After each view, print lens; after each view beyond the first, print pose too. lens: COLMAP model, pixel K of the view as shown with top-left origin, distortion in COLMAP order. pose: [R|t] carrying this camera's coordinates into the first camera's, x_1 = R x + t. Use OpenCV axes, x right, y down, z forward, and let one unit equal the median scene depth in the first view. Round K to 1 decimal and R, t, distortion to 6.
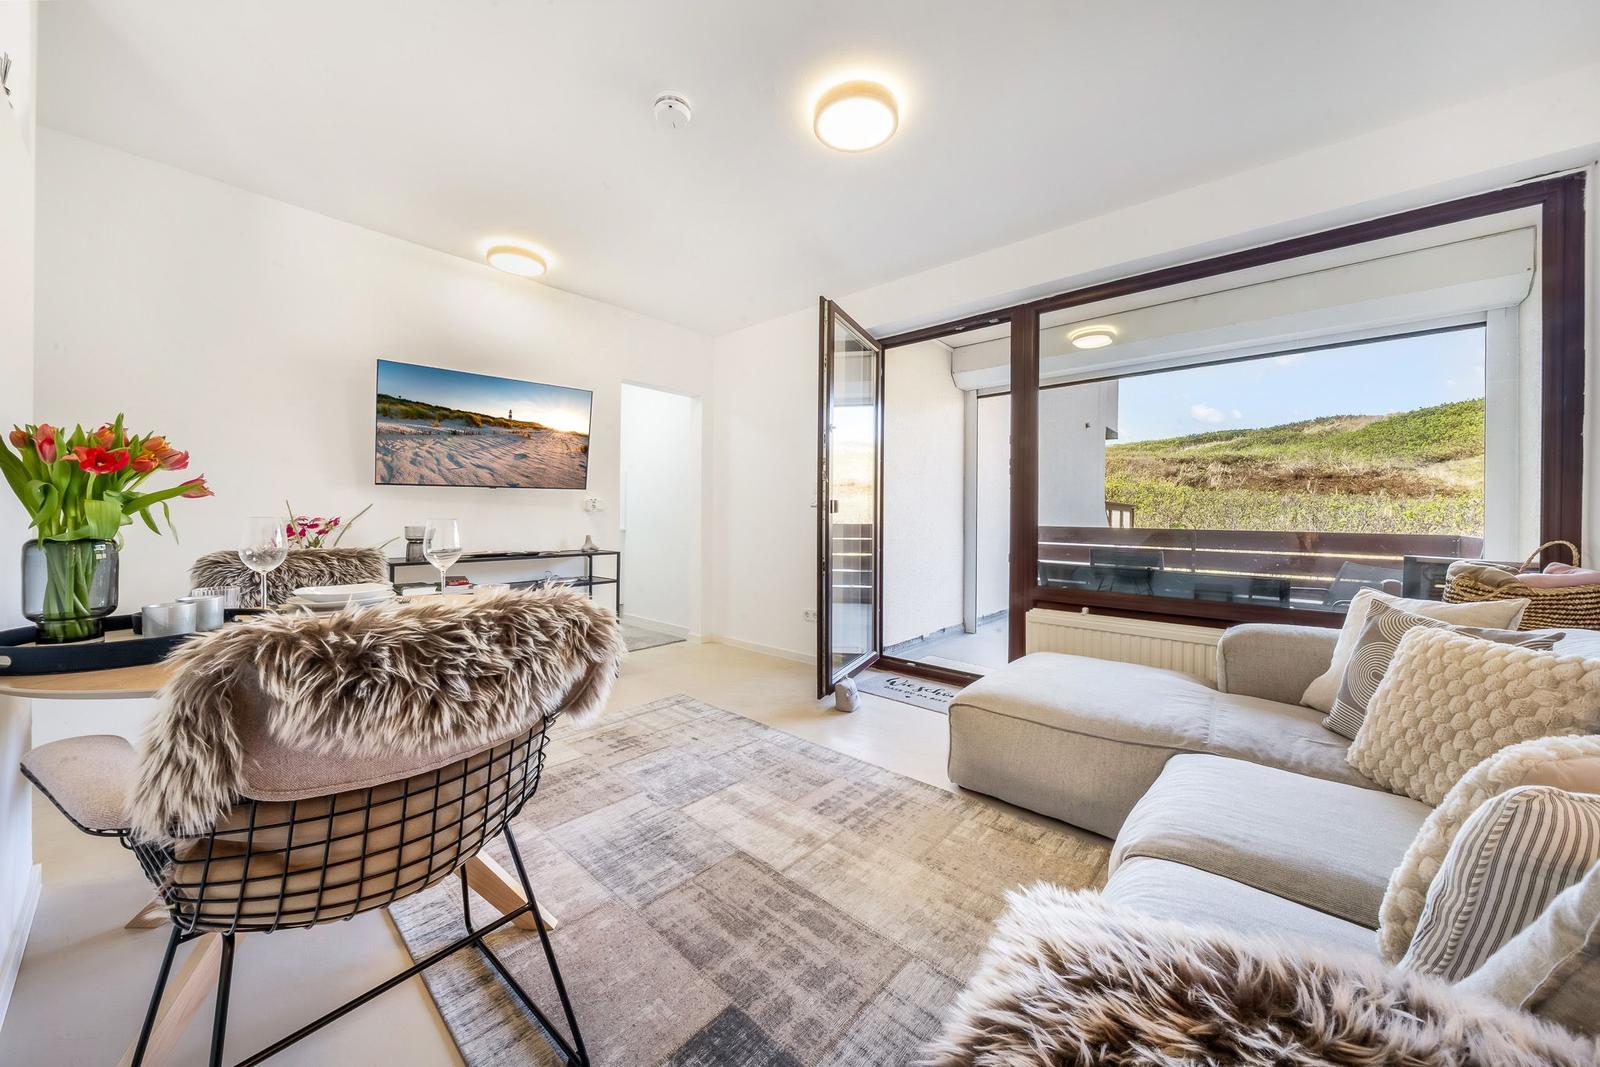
lens RADIAL K [[564.0, 0, 795.3], [0, 564.0, 519.3], [0, 0, 1]] dist [-0.000219, -0.000075]
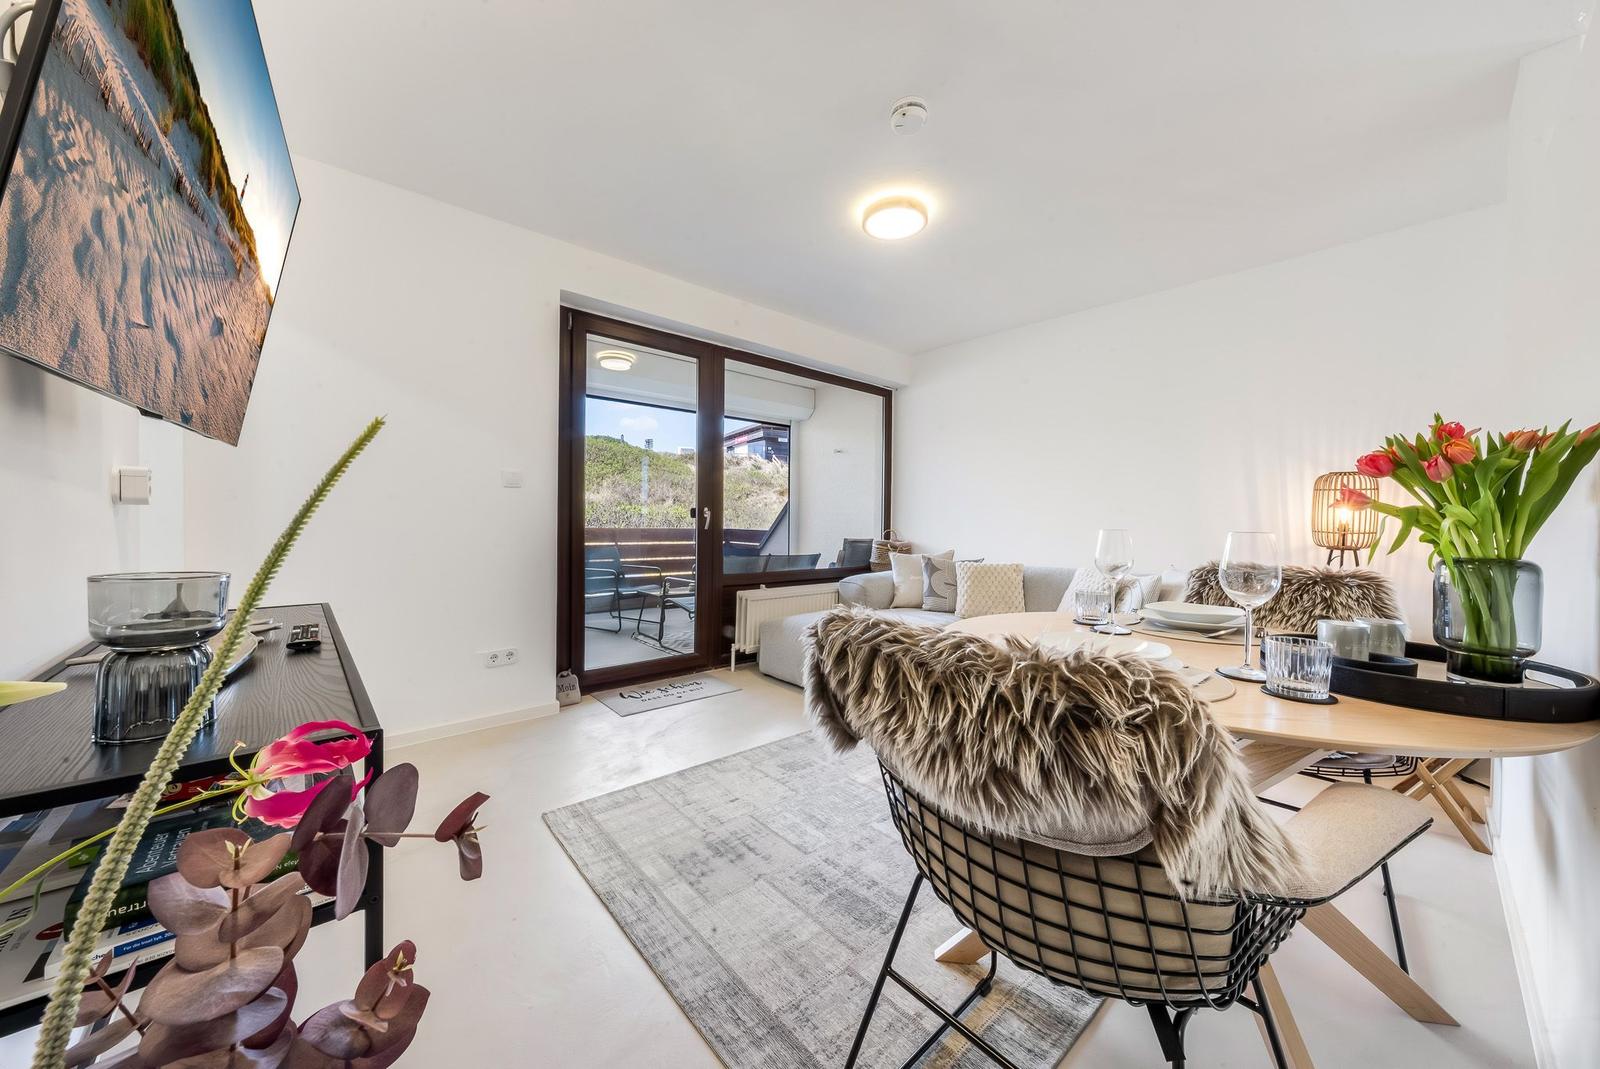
lens RADIAL K [[564.0, 0, 795.3], [0, 564.0, 520.3], [0, 0, 1]] dist [-0.000219, -0.000075]
pose [[0.116574, -0.001938, 0.993180, -0.683962], [-0.005068, 0.999984, 0.002546, -0.006594], [-0.993169, -0.005330, 0.116562, 0.586409]]
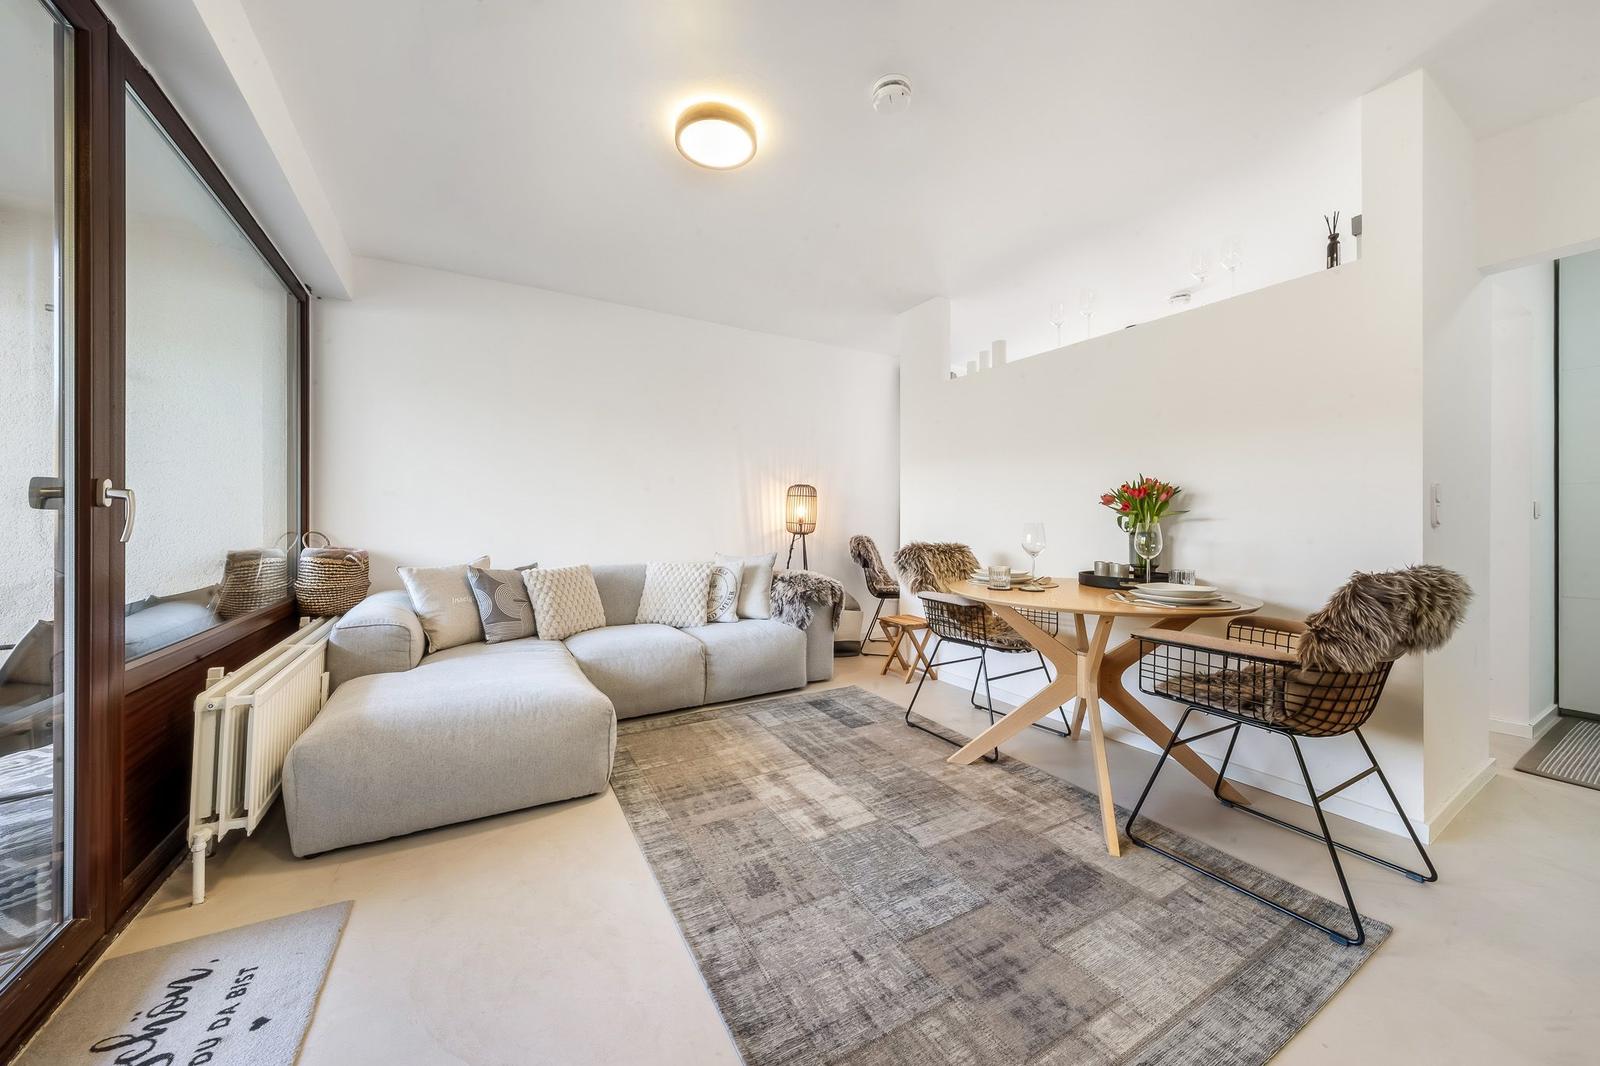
lens RADIAL K [[564.0, 0, 795.3], [0, 564.0, 518.8], [0, 0, 1]] dist [-0.000219, -0.000075]
pose [[-0.950228, -0.006845, 0.311479, -0.199454], [-0.005897, 0.999975, 0.003986, -0.005964], [-0.311499, 0.001951, -0.950245, 1.070137]]
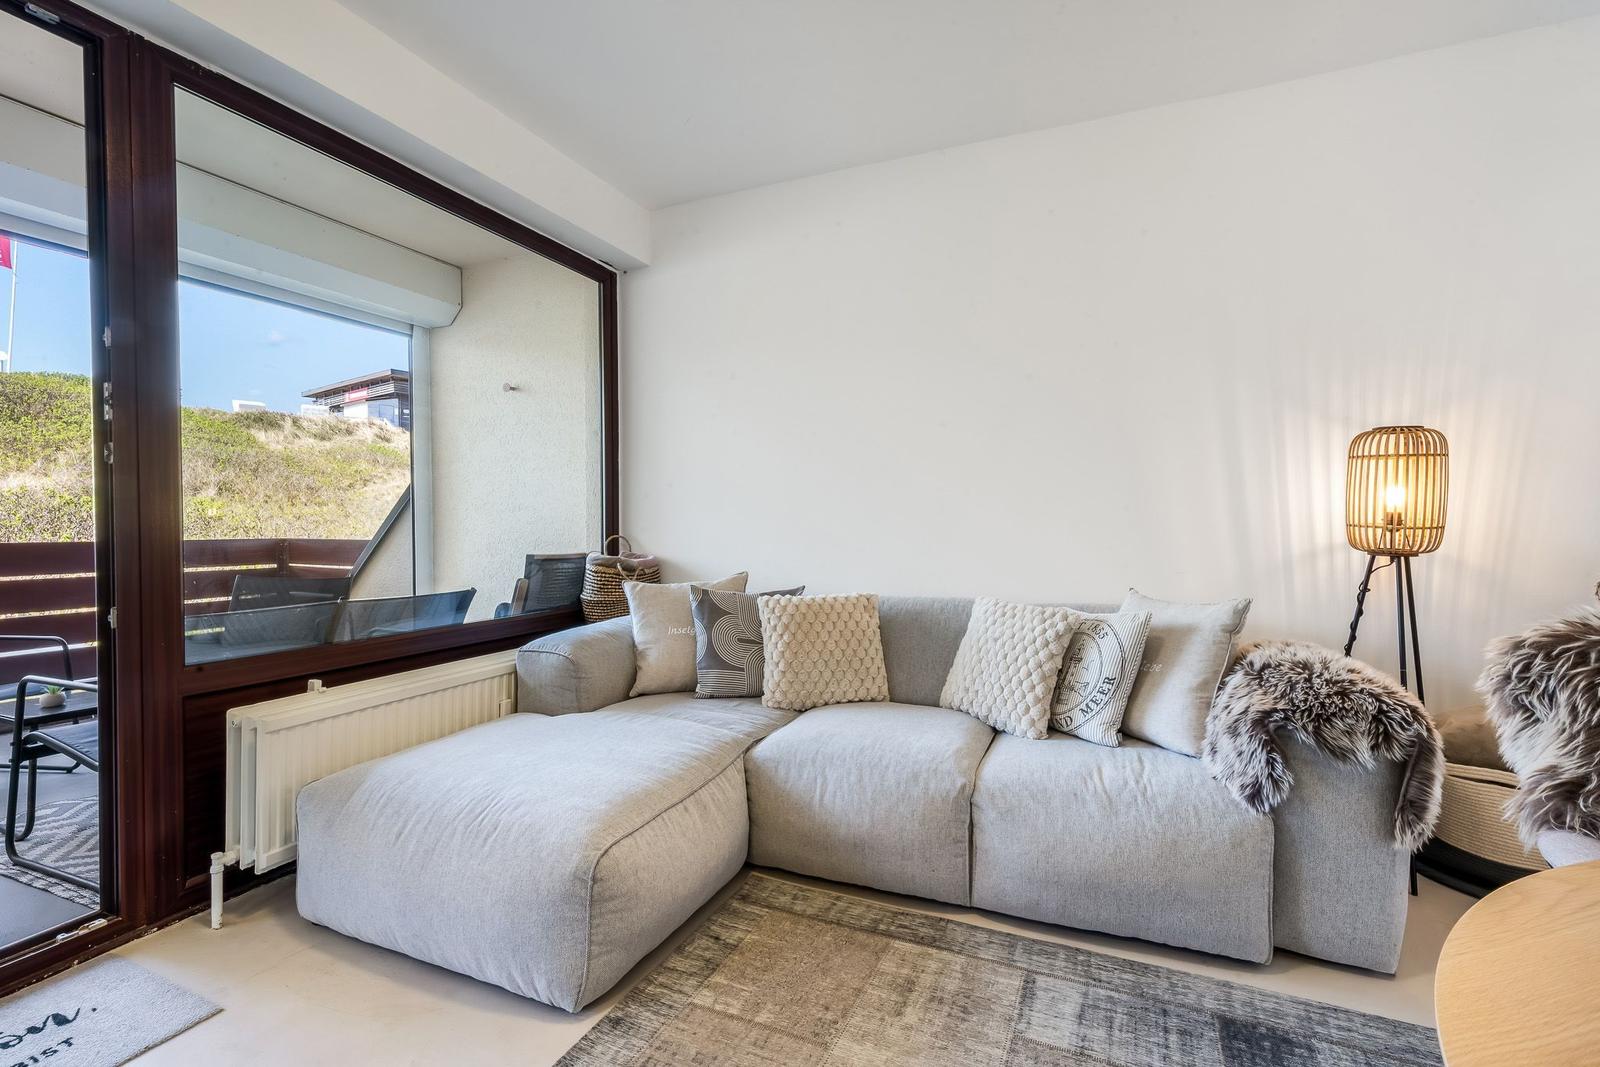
lens RADIAL K [[737.3, 0, 795.7], [0, 737.3, 532.1], [0, 0, 1]] dist [0.011341, -0.000161]
pose [[-0.310138, -0.018846, 0.950505, -0.266985], [0.007777, 0.999720, 0.022360, -0.004759], [-0.950660, 0.014327, -0.309905, 0.595128]]
